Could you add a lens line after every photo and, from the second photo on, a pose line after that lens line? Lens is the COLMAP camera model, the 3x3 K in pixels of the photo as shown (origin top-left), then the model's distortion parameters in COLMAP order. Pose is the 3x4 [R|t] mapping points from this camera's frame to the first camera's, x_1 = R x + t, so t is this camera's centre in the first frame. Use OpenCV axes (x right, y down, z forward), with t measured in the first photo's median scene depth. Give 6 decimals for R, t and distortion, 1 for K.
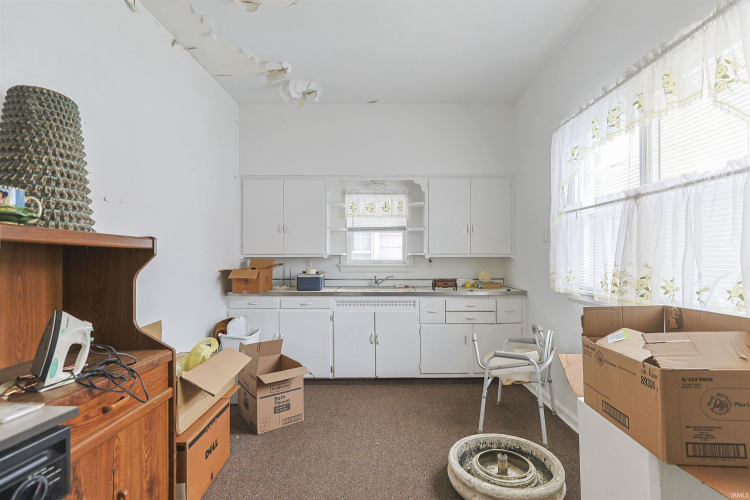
lens RADIAL K [[359.2, 0, 373.1], [0, 359.2, 255.0], [0, 0, 1]] dist [-0.018964, 0.011697]
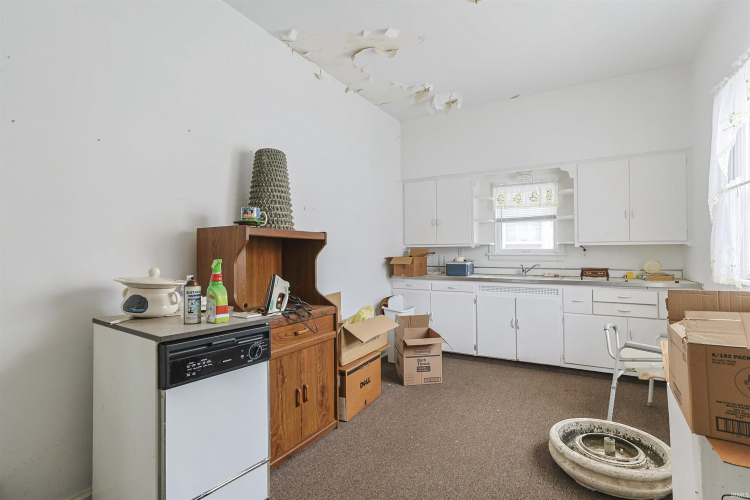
lens RADIAL K [[359.2, 0, 373.1], [0, 359.2, 255.0], [0, 0, 1]] dist [-0.018964, 0.011697]
pose [[0.864701, 0.002168, -0.502282, 0.215868], [0.006837, 0.999847, 0.016087, 0.016121], [0.502240, -0.017344, 0.864554, -0.147030]]
